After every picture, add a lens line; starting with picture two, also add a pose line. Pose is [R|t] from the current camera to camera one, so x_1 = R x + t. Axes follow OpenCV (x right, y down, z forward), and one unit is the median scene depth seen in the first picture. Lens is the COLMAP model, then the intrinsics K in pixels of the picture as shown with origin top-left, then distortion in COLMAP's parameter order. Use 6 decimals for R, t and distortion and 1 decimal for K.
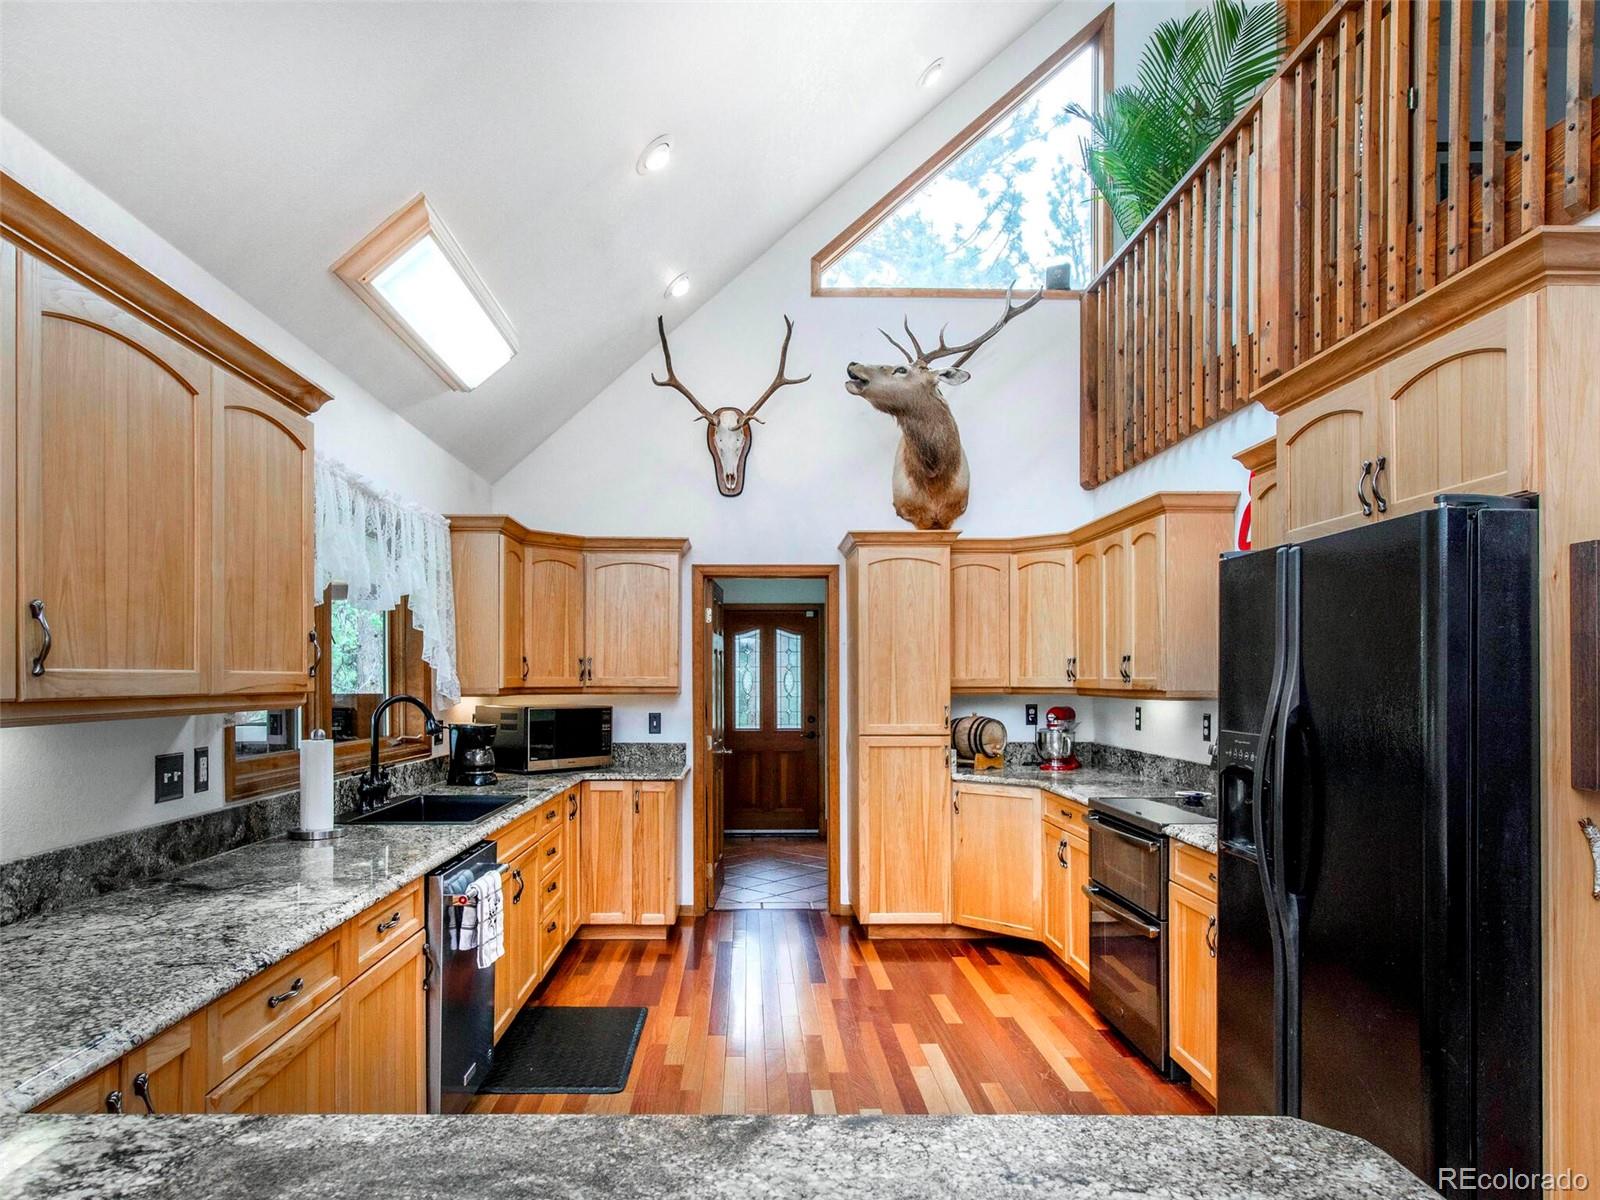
lens RADIAL K [[1187.2, 0, 798.5], [0, 1187.2, 675.0], [0, 0, 1]] dist [-0.007110, -0.003780]
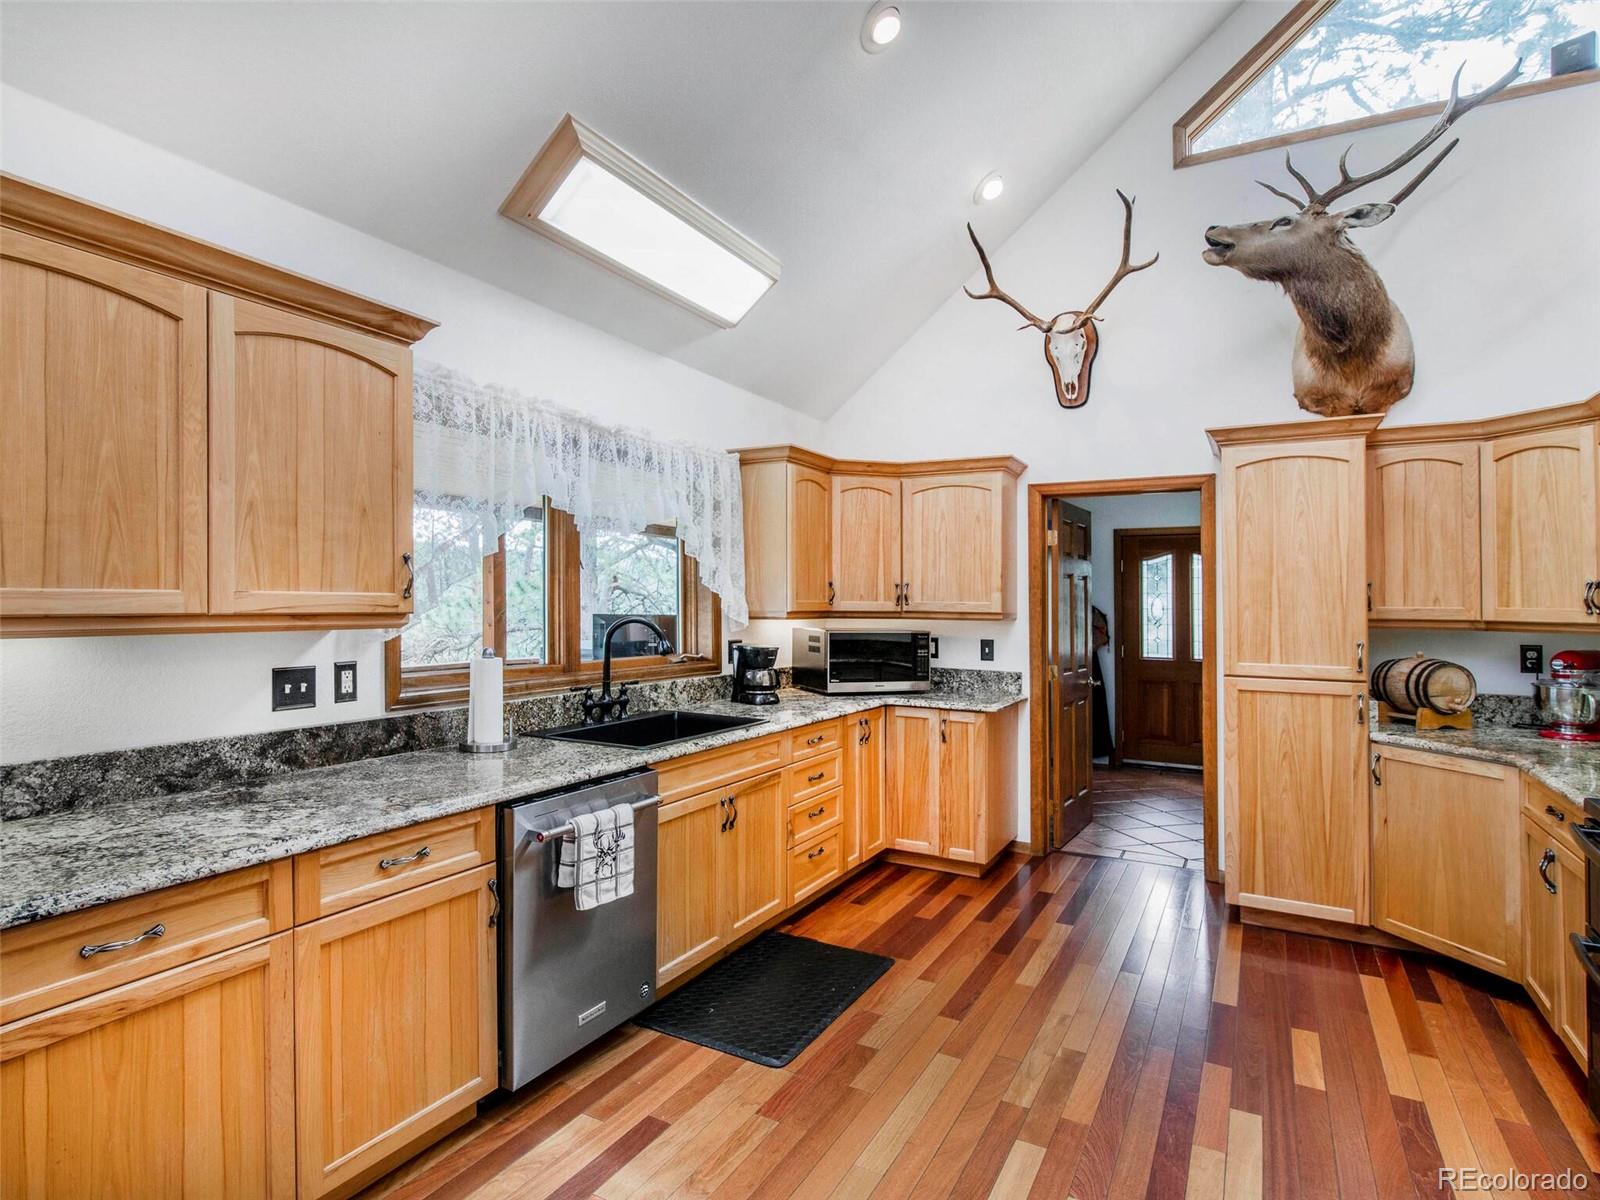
lens RADIAL K [[930.5, 0, 603.1], [0, 930.5, 591.1], [0, 0, 1]] dist [-0.005858, 0.000181]
pose [[0.792994, 0.003011, -0.609222, 0.103405], [-0.008301, 0.999948, -0.005863, -0.000591], [0.609172, 0.009706, 0.792978, 0.225561]]
